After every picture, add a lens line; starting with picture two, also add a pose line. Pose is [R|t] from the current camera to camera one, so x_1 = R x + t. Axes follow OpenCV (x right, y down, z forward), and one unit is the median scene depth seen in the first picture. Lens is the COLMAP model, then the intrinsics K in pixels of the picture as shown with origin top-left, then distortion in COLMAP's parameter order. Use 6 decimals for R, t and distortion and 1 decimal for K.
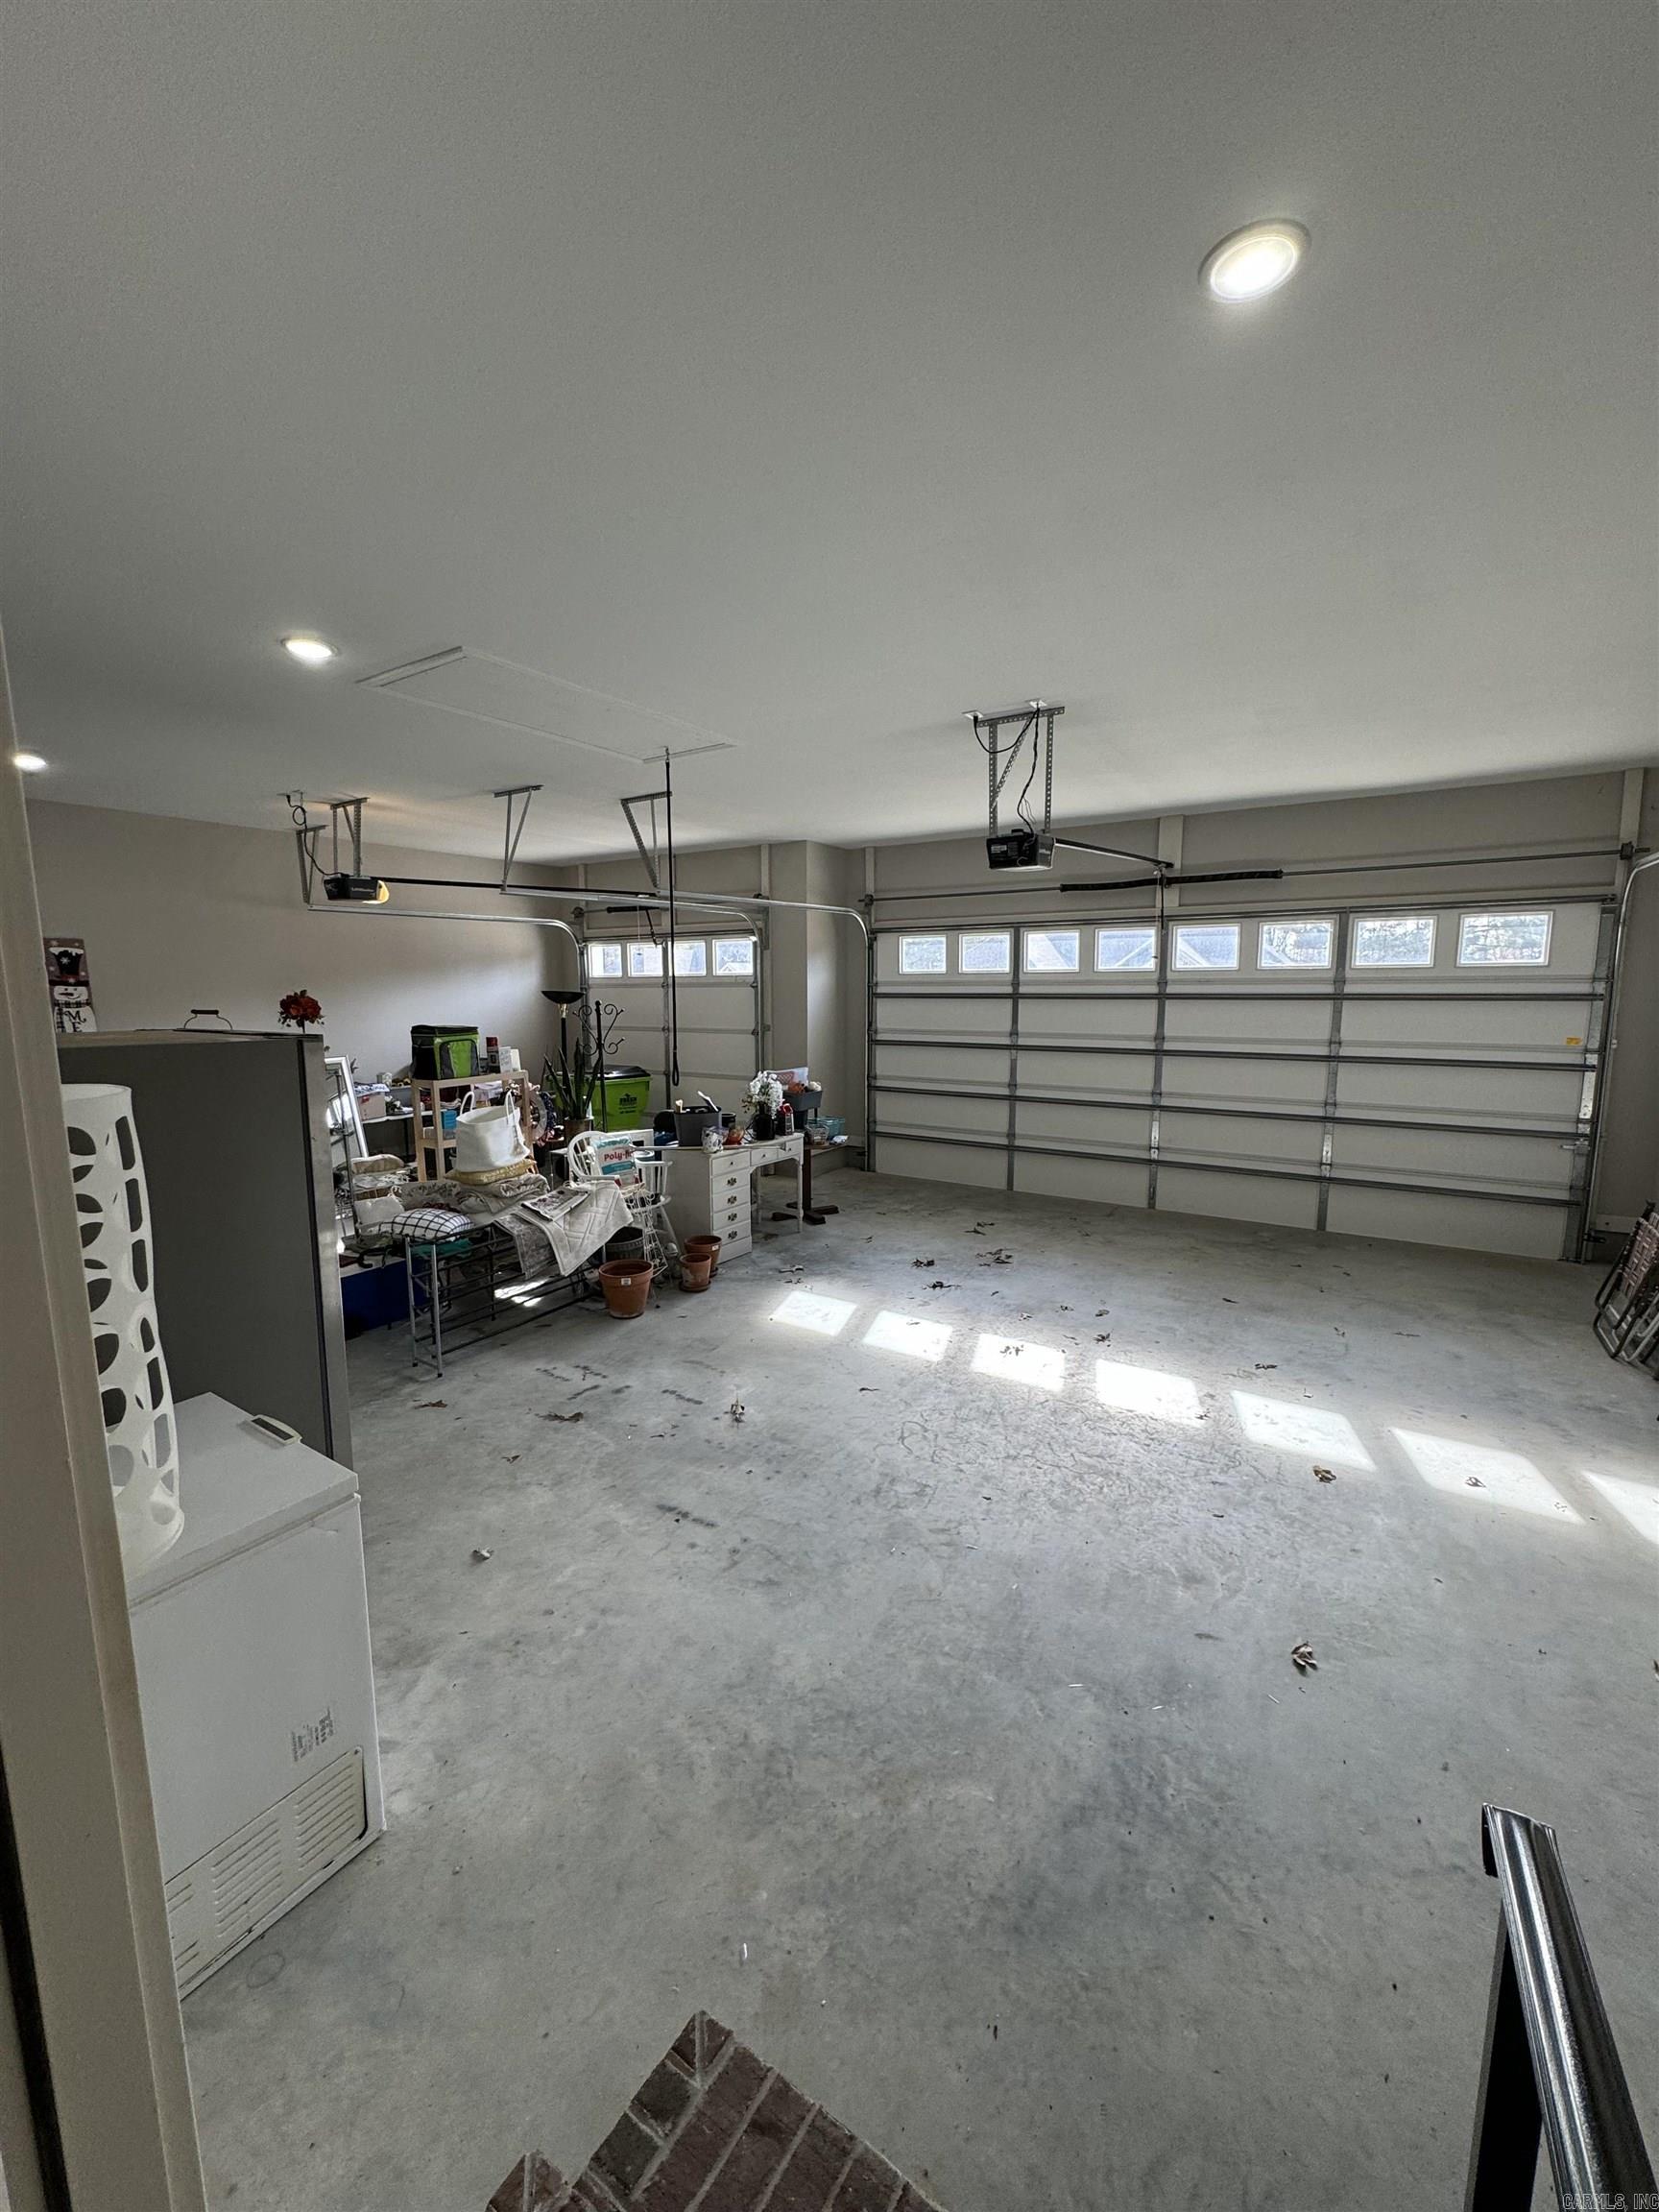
lens RADIAL K [[884.1, 0, 832.0], [0, 884.1, 1106.2], [0, 0, 1]] dist [-0.003168, 0.000950]
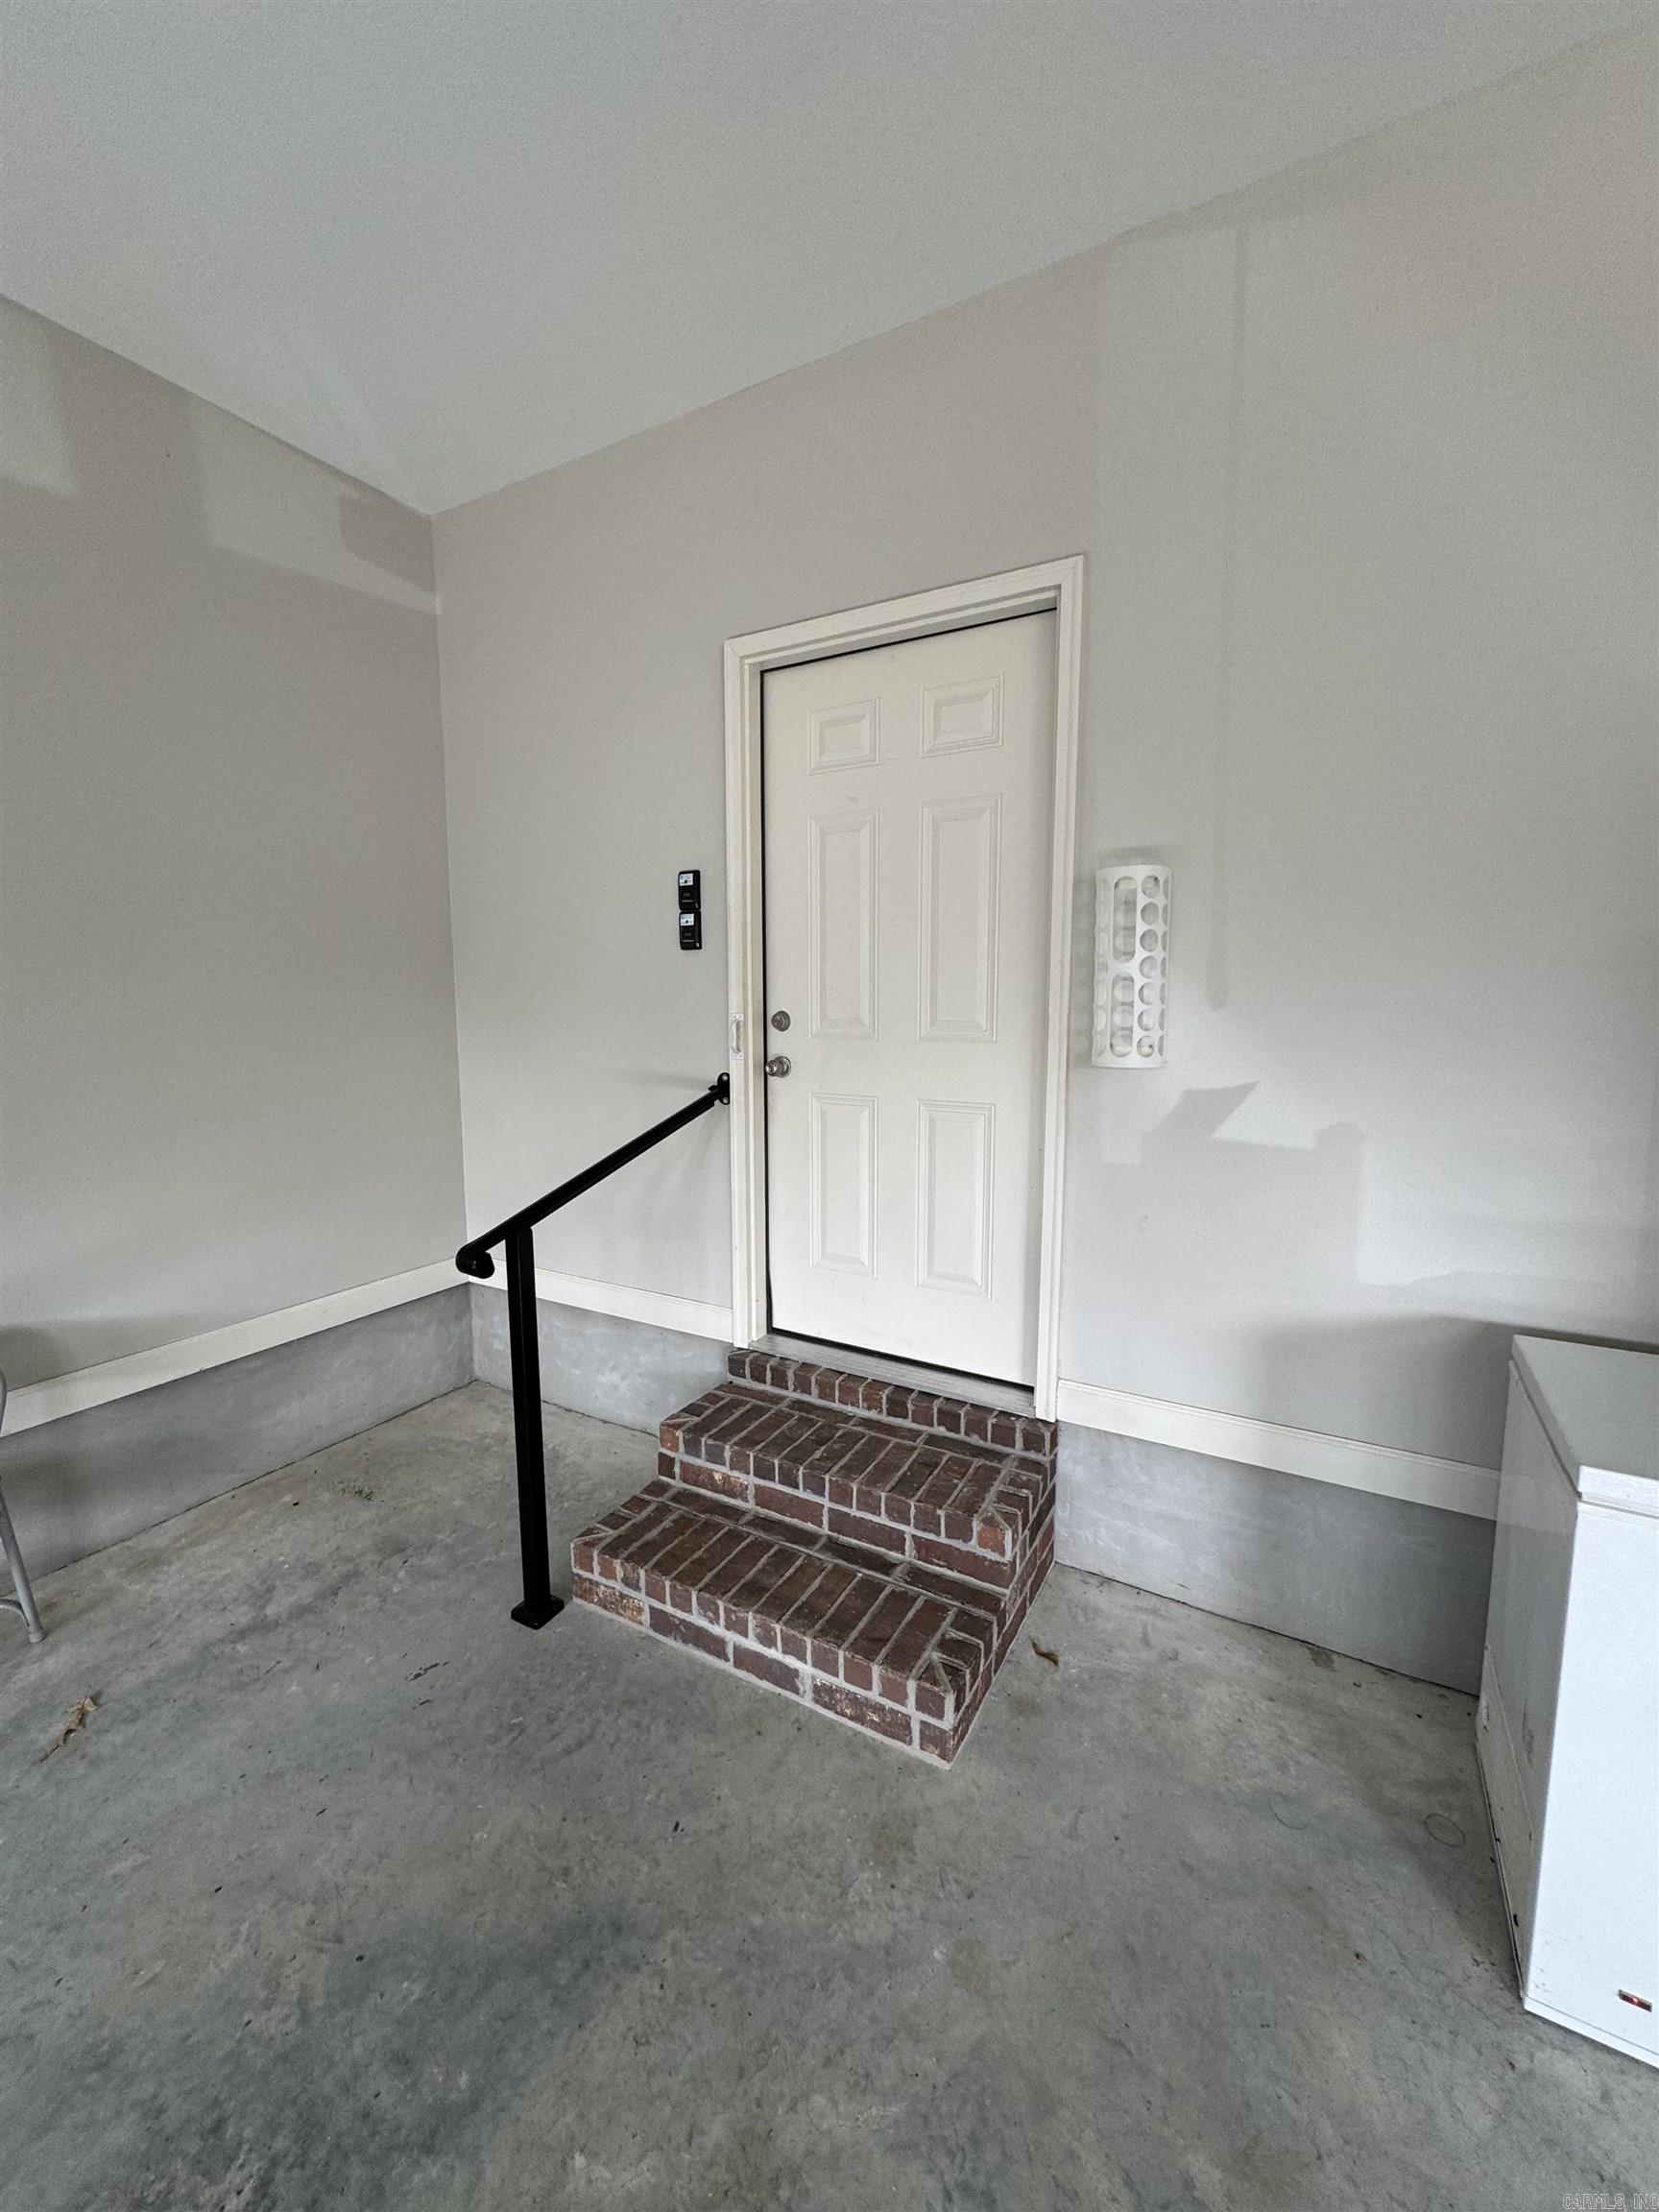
lens RADIAL K [[884.1, 0, 828.7], [0, 884.1, 1105.7], [0, 0, 1]] dist [-0.003168, 0.000950]
pose [[-0.998504, 0.014992, -0.052575, 0.045988], [0.001122, 0.967087, 0.254442, -0.005254], [0.054660, 0.254003, -0.965658, 1.557686]]
